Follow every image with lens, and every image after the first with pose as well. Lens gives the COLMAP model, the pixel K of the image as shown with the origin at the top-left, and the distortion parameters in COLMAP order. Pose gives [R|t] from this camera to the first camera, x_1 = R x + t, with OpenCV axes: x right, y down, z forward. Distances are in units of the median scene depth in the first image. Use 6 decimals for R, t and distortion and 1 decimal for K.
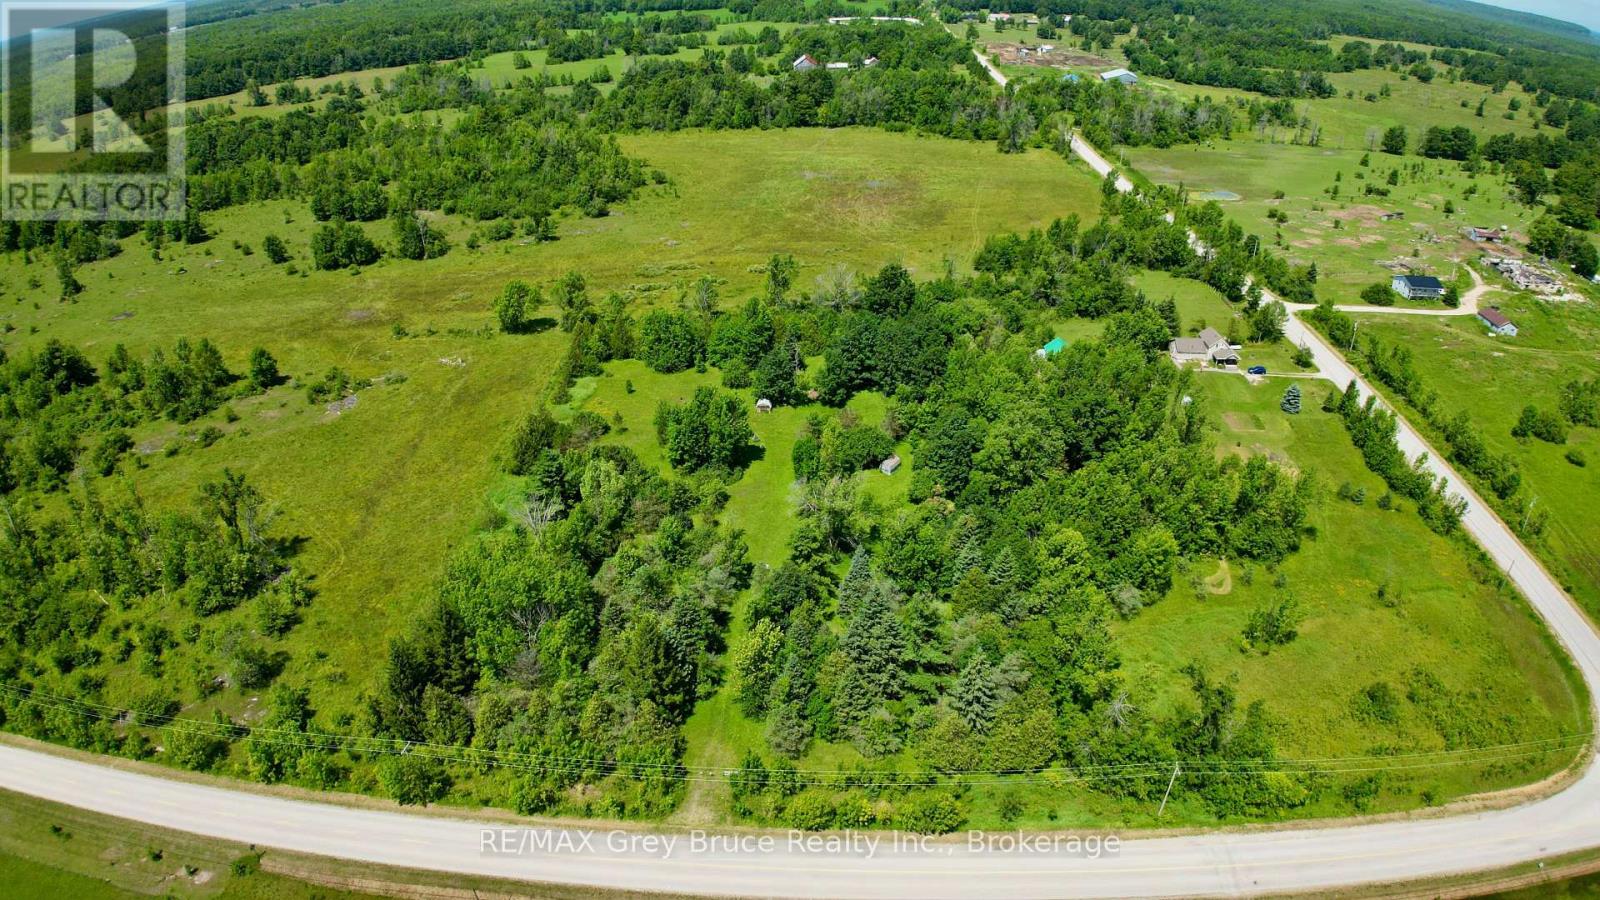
lens RADIAL K [[884.2, 0, 800.0], [0, 884.2, 450.0], [0, 0, 1]] dist [-0.164399, 0.018394]
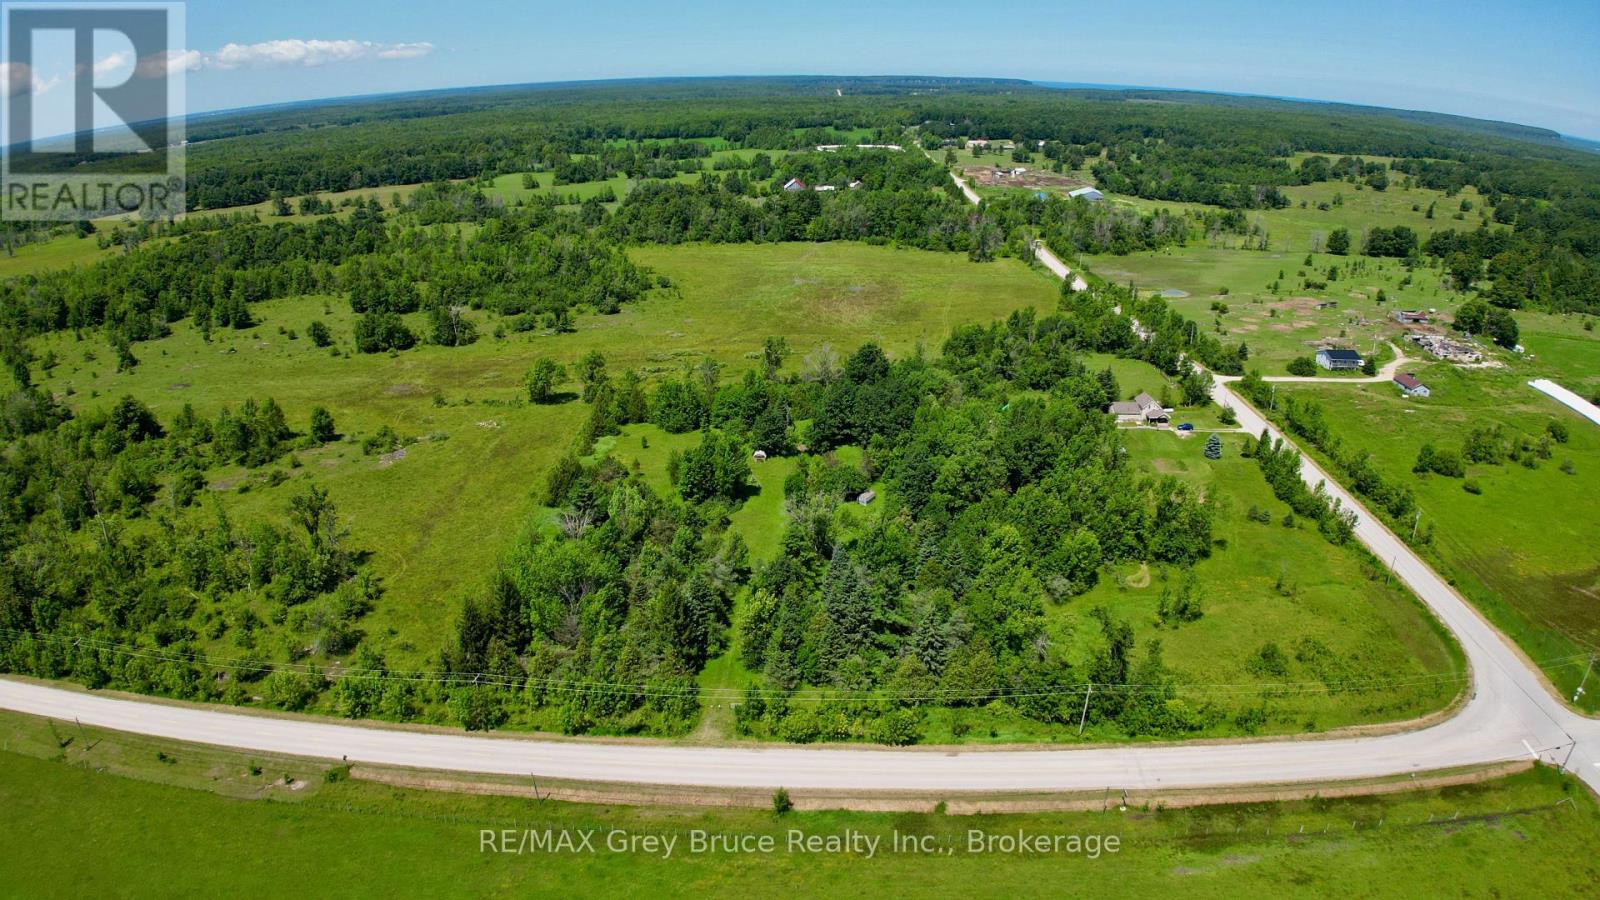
lens RADIAL K [[884.2, 0, 800.0], [0, 884.2, 450.0], [0, 0, 1]] dist [-0.164399, 0.018394]
pose [[0.999941, -0.001959, 0.010731, 0.000074], [0.003391, 0.990825, -0.135110, 0.086731], [-0.010368, 0.135138, 0.990773, -0.144846]]
